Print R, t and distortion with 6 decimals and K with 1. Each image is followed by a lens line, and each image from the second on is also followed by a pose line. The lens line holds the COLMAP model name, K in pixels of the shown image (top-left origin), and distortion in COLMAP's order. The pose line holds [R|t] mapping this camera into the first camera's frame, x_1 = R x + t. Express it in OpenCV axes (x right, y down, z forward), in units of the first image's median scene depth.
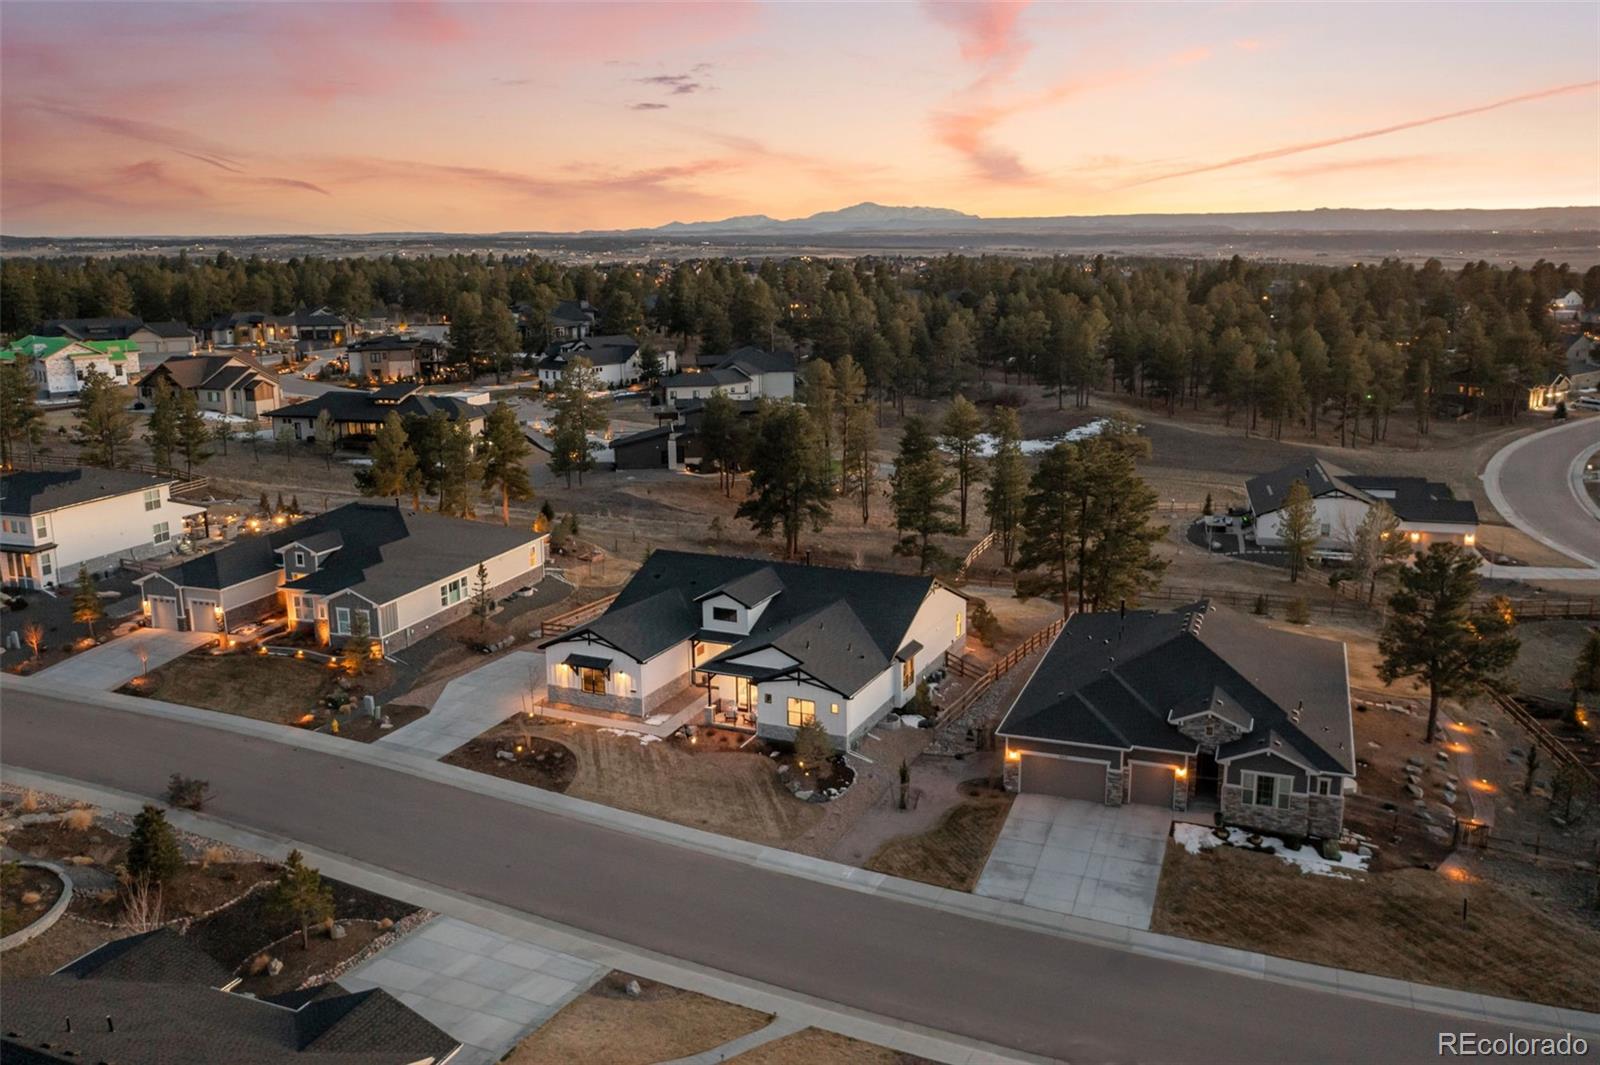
lens RADIAL K [[1339.1, 0, 800.0], [0, 1339.1, 532.5], [0, 0, 1]] dist [-0.027823, -0.001274]
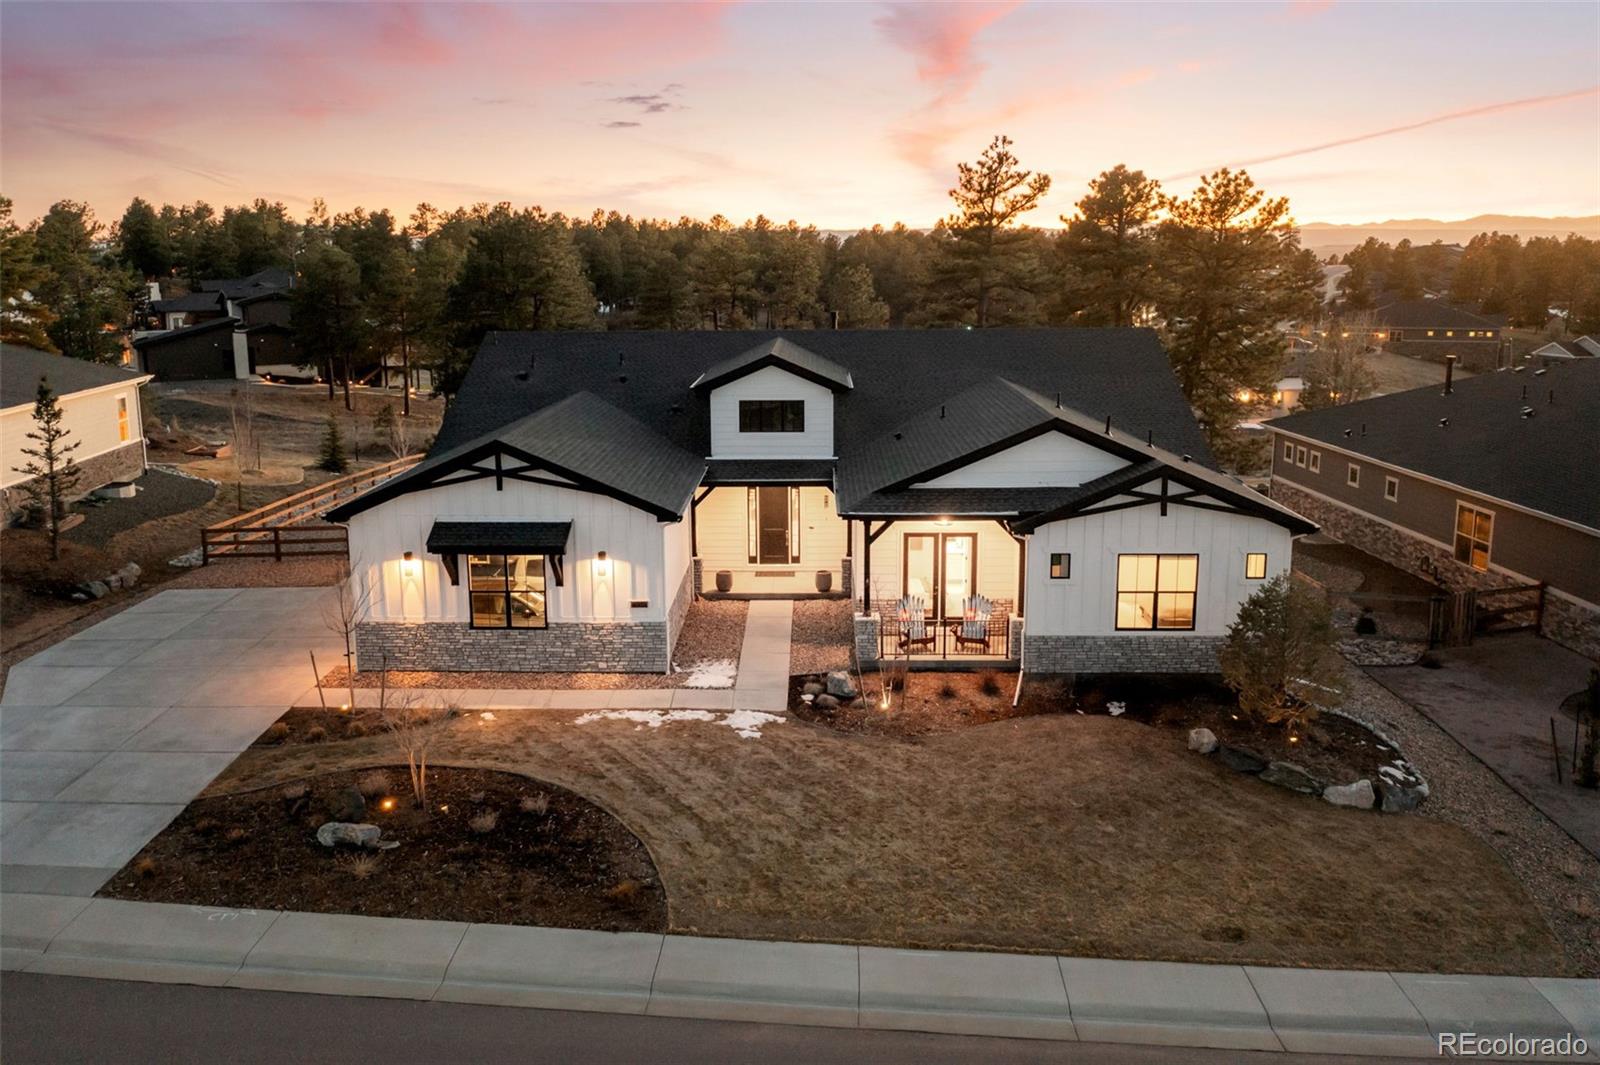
lens RADIAL K [[1339.1, 0, 800.0], [0, 1339.1, 532.5], [0, 0, 1]] dist [-0.027823, -0.001274]
pose [[0.917837, -0.081416, 0.388519, -0.221446], [0.086373, 0.996252, 0.004724, 0.100336], [-0.387447, 0.029222, 0.921429, 0.642671]]
